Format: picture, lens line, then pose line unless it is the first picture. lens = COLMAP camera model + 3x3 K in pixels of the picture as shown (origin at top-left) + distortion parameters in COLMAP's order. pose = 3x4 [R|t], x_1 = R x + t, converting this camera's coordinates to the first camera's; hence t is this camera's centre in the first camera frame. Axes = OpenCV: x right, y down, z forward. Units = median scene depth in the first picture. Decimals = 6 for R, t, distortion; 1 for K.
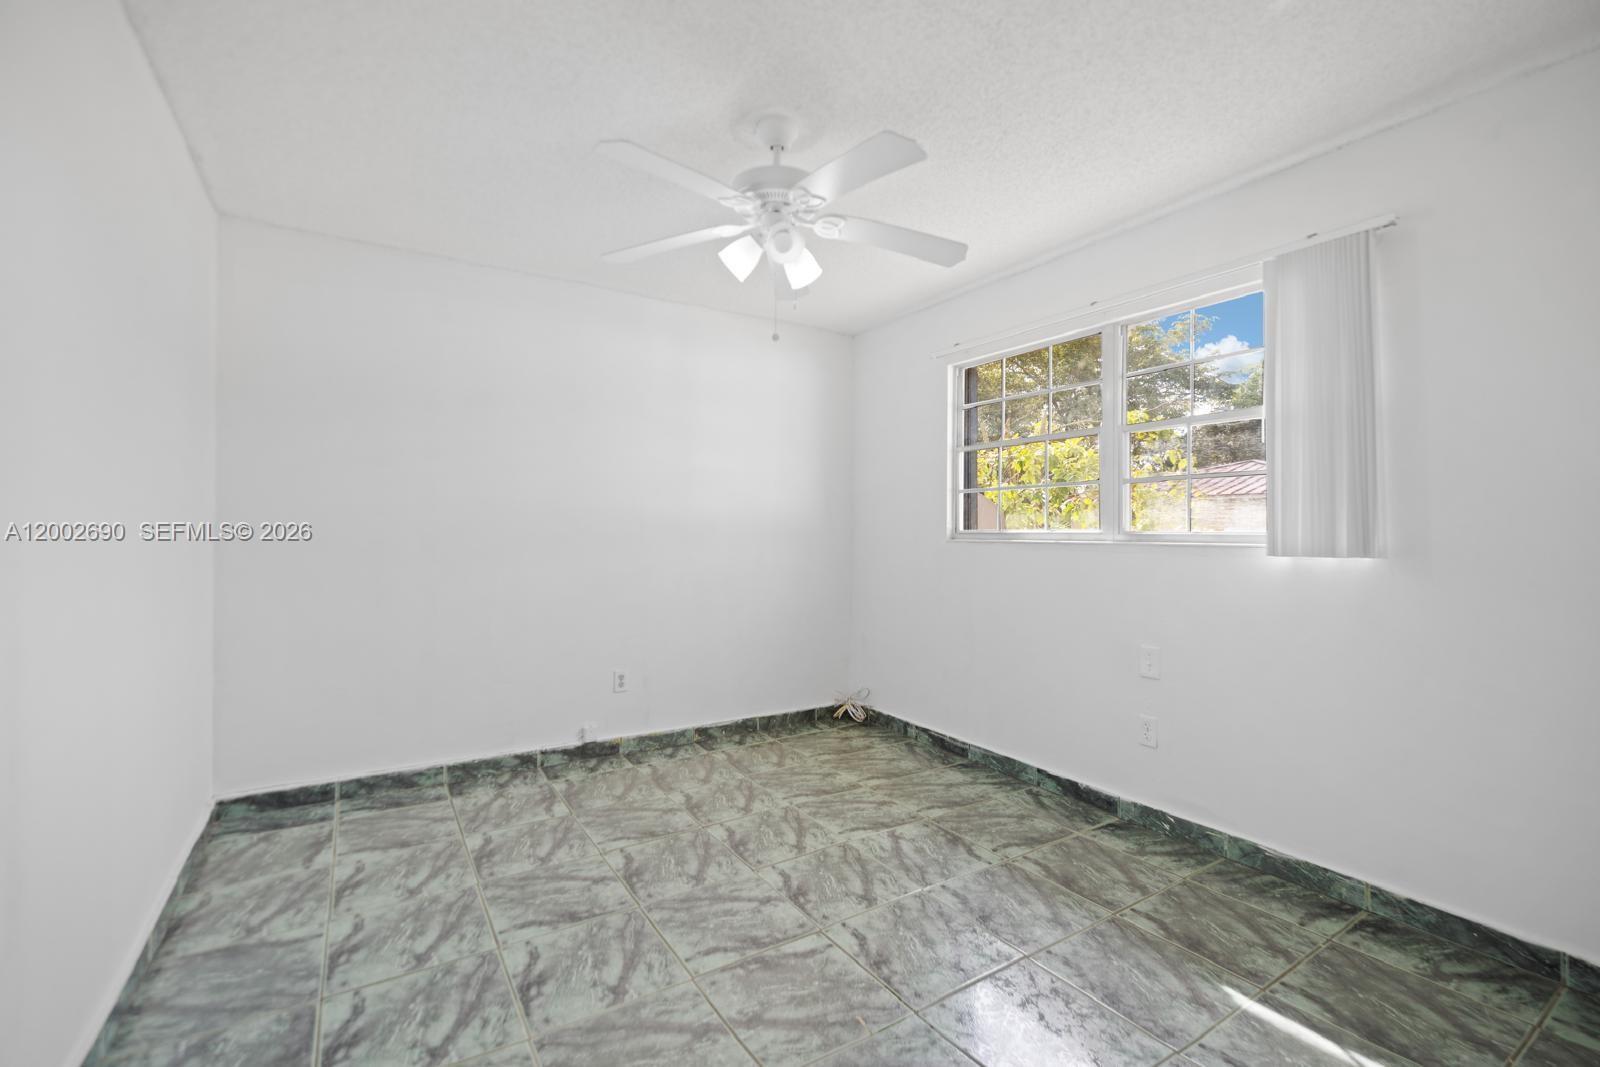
lens RADIAL K [[715.1, 0, 804.5], [0, 715.1, 532.1], [0, 0, 1]] dist [-0.022435, 0.009604]
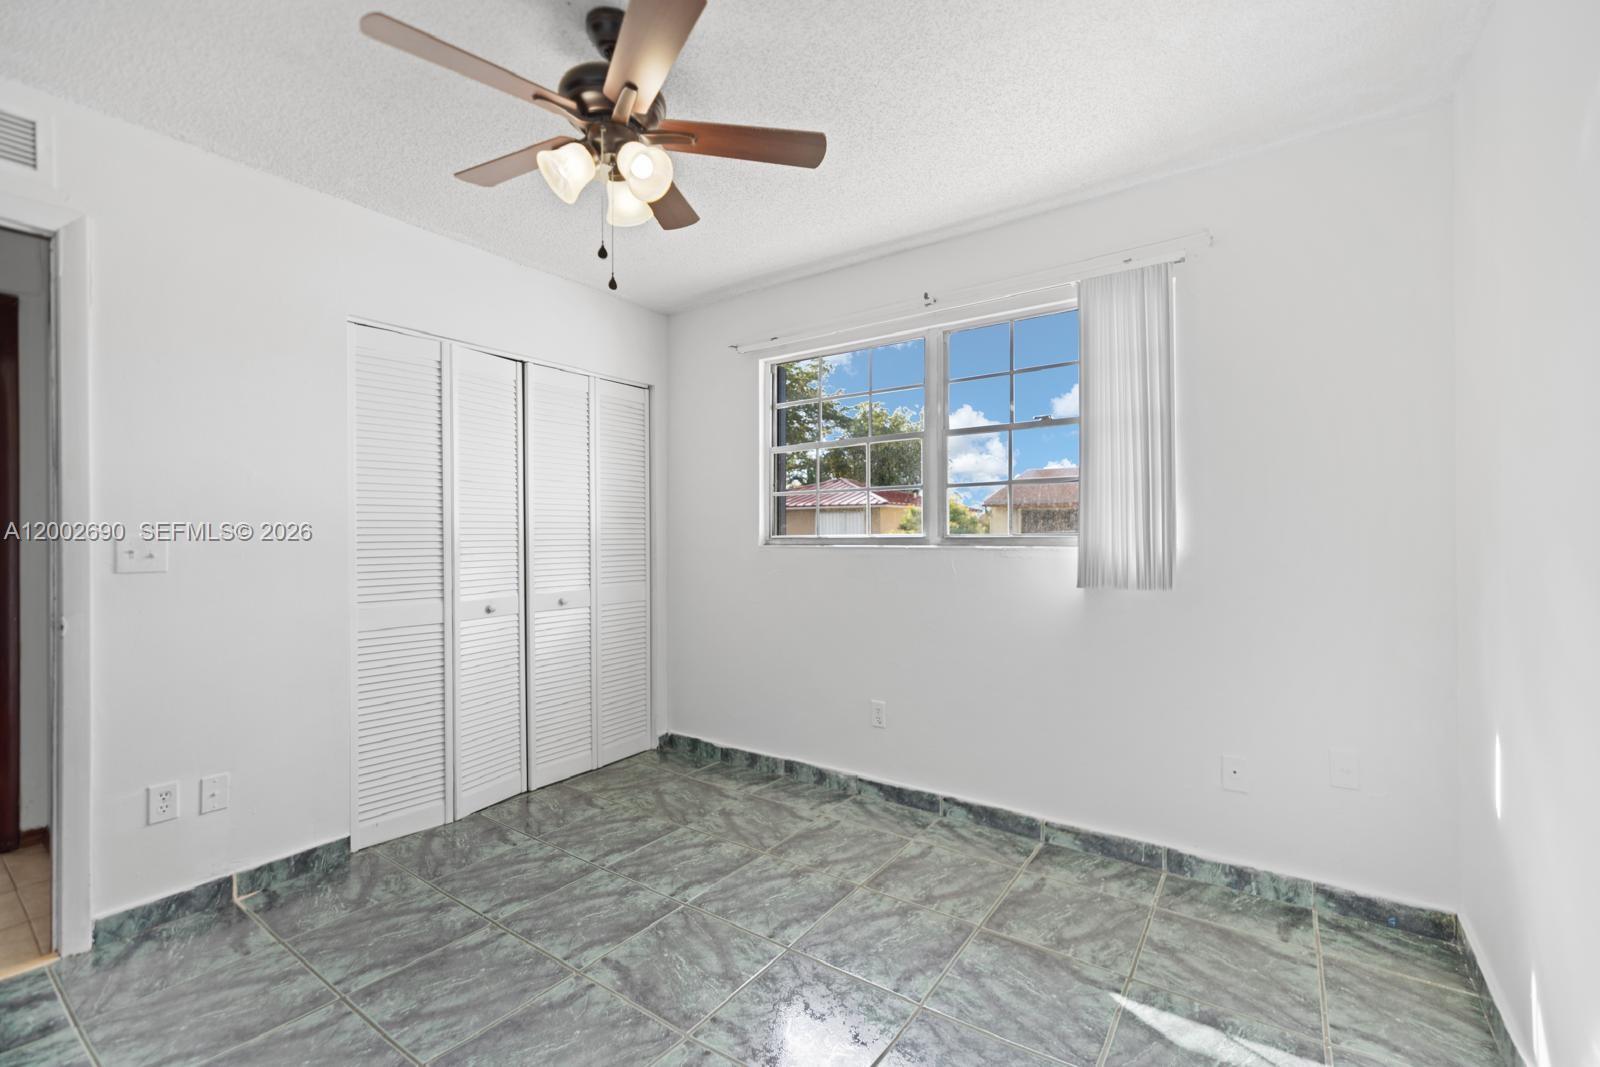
lens RADIAL K [[675.8, 0, 801.6], [0, 675.8, 515.4], [0, 0, 1]] dist [-0.020062, 0.006129]
pose [[0.922046, -0.001755, 0.387075, -0.095447], [0.014749, 0.999423, -0.030602, 0.000060], [-0.386798, 0.033925, 0.921540, 0.156101]]
